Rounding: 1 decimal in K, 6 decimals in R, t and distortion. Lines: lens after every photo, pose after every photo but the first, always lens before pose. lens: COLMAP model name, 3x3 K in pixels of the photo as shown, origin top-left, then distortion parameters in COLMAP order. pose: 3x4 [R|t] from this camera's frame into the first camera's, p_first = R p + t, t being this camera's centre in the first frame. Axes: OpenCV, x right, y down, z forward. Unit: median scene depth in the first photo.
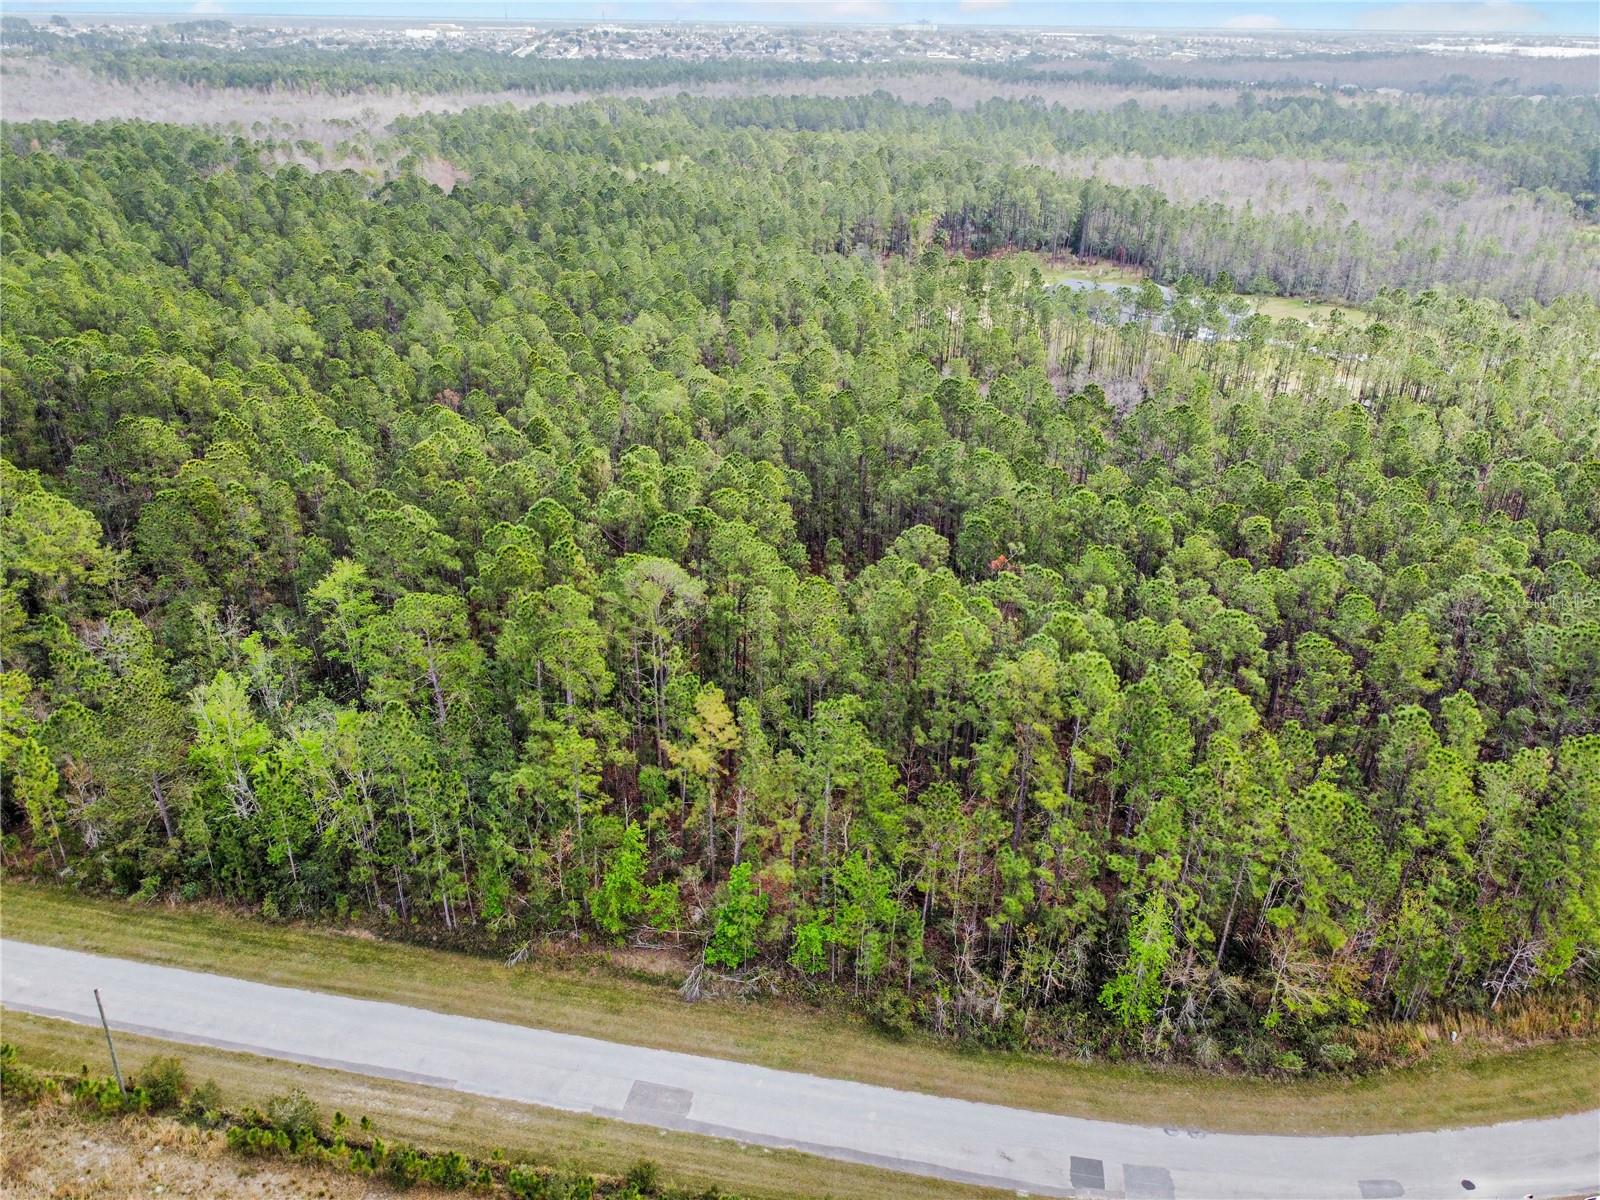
lens RADIAL K [[1205.2, 0, 794.5], [0, 1205.2, 598.0], [0, 0, 1]] dist [0.019994, -0.019791]
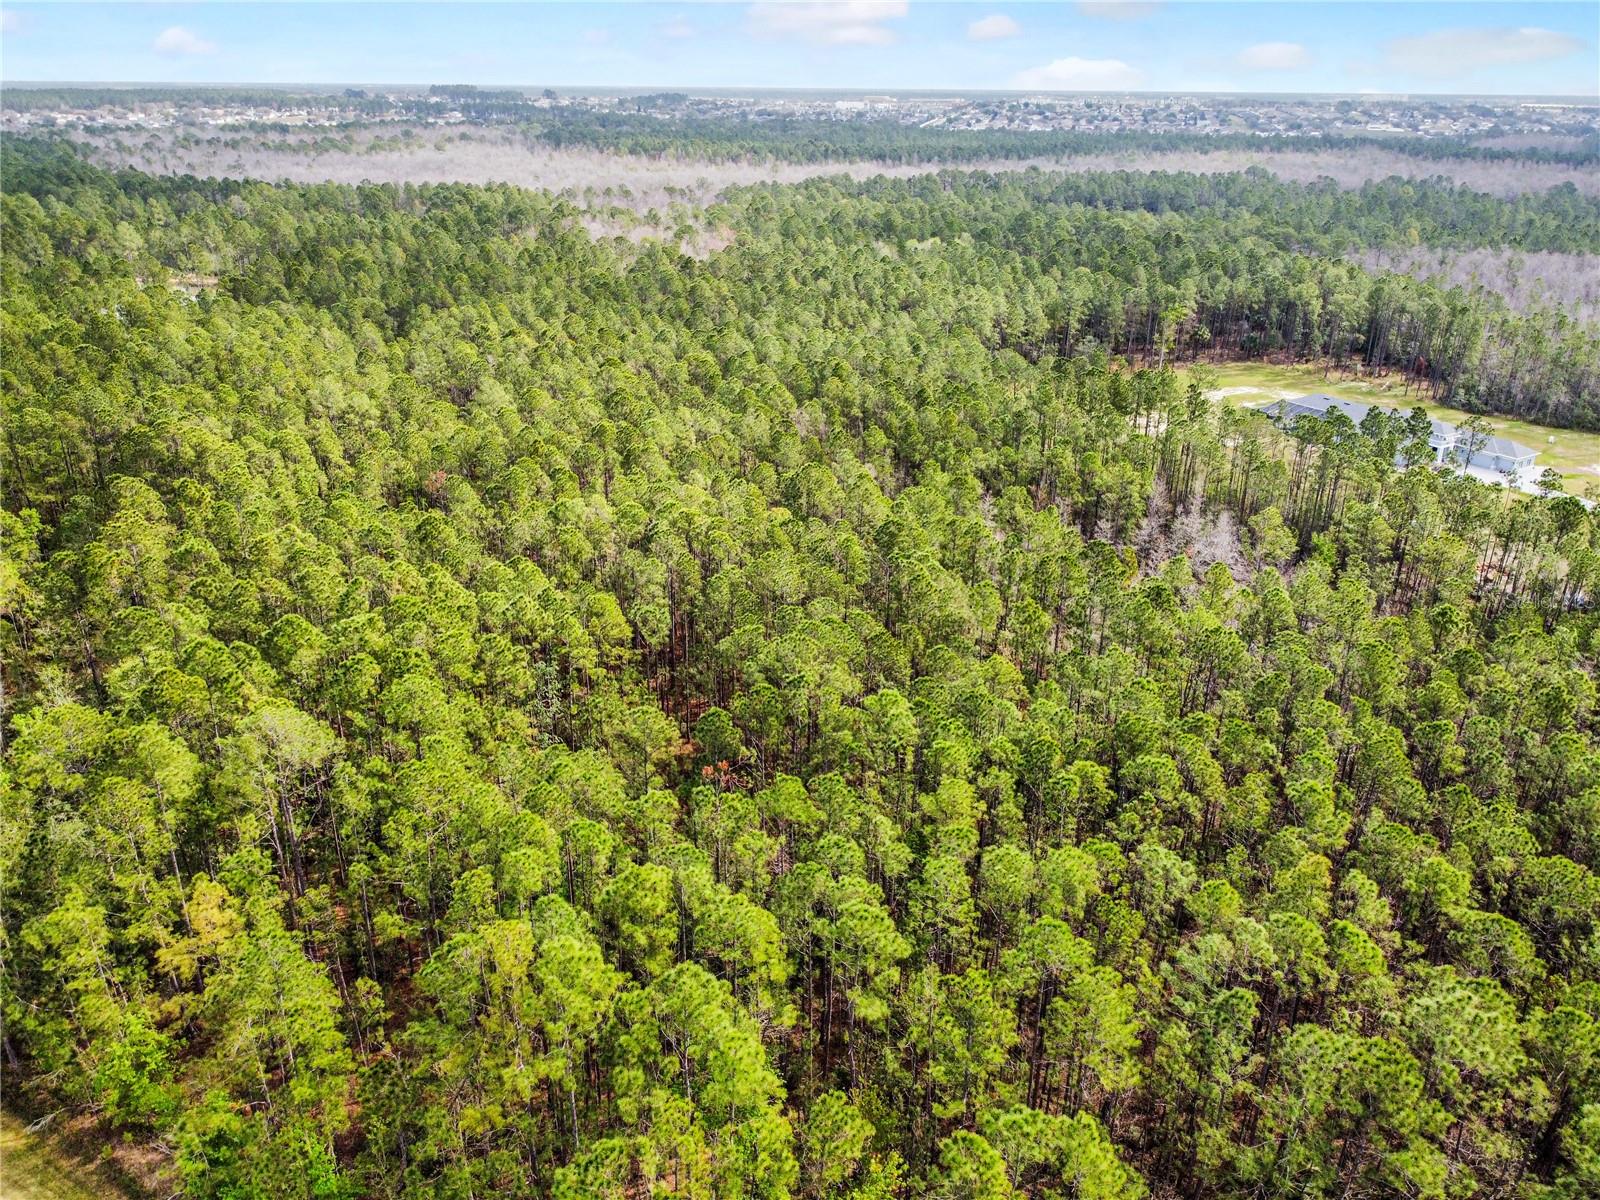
lens RADIAL K [[1205.2, 0, 793.0], [0, 1205.2, 602.1], [0, 0, 1]] dist [0.019994, -0.019791]
pose [[0.943209, 0.127519, -0.306749, 0.464173], [-0.141454, 0.989665, -0.023536, -0.132605], [0.300578, 0.065590, 0.951499, 0.248847]]
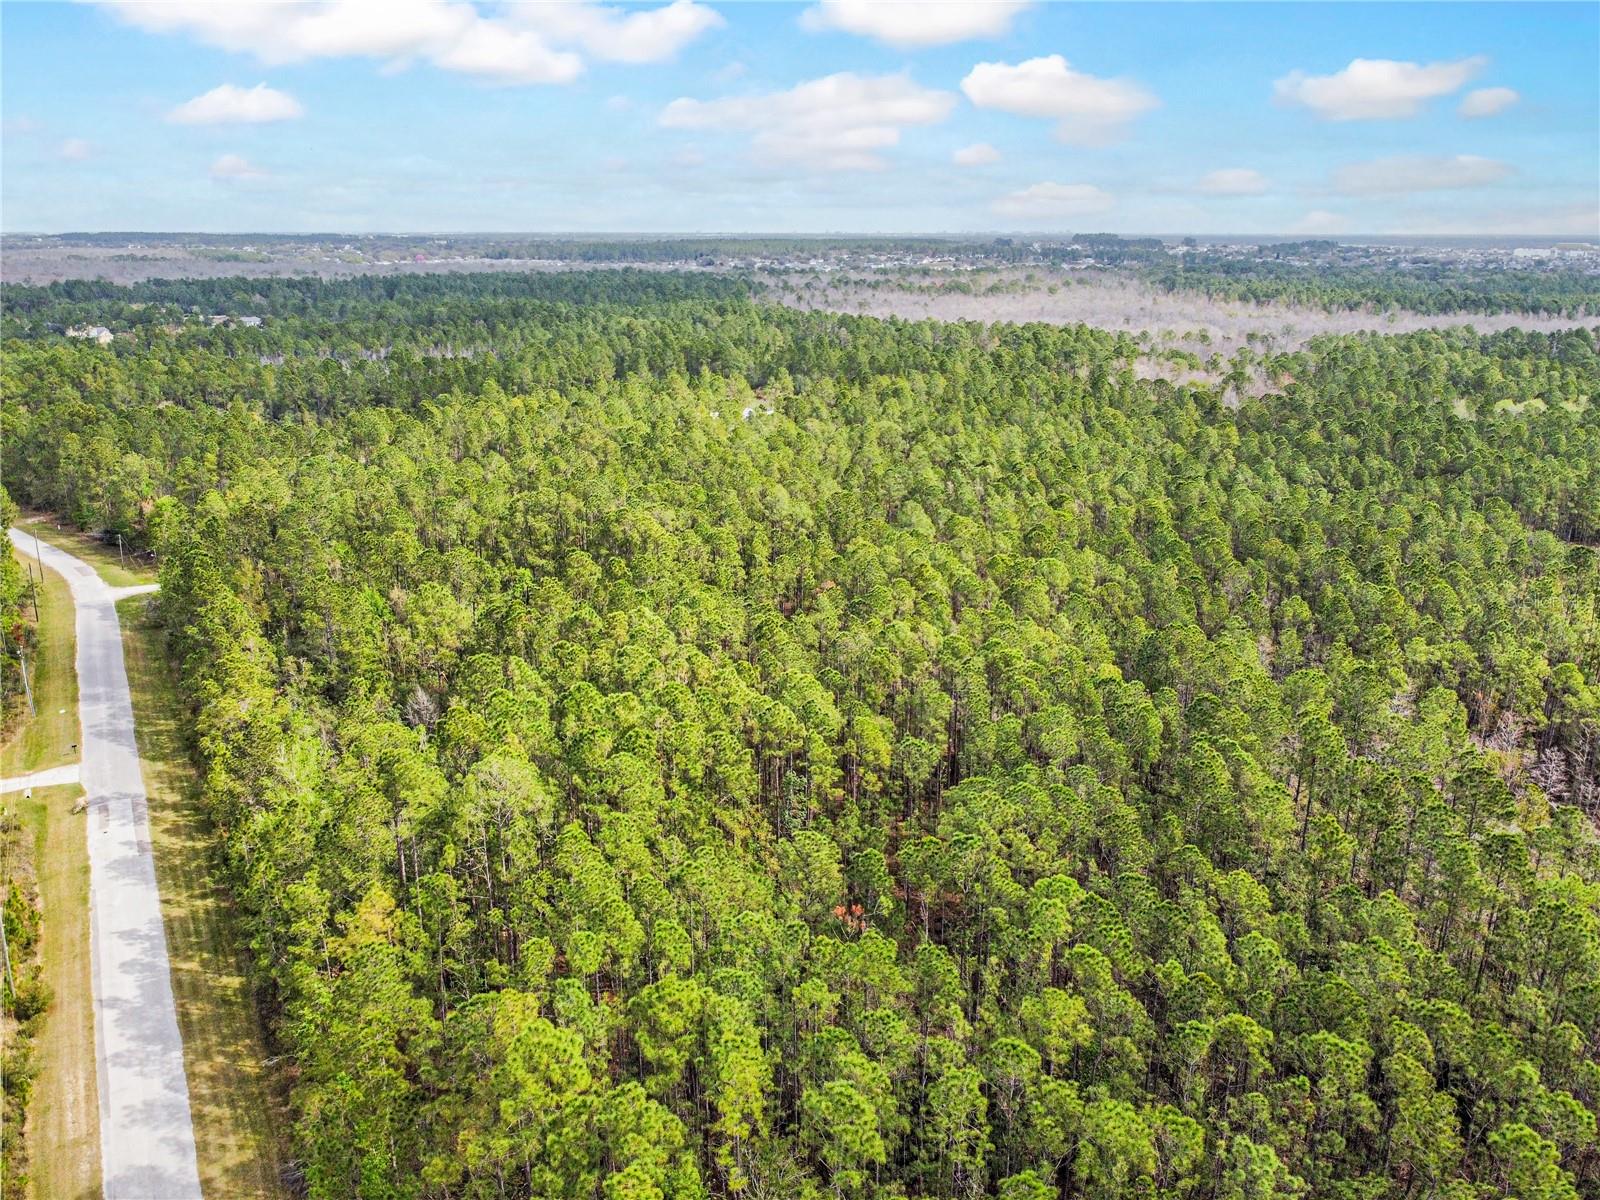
lens RADIAL K [[1205.2, 0, 796.3], [0, 1205.2, 598.6], [0, 0, 1]] dist [0.019994, -0.019791]
pose [[0.669163, 0.209328, -0.713024, 0.737276], [-0.318463, 0.947711, -0.020646, -0.218386], [0.671419, 0.240887, 0.700836, 0.443911]]
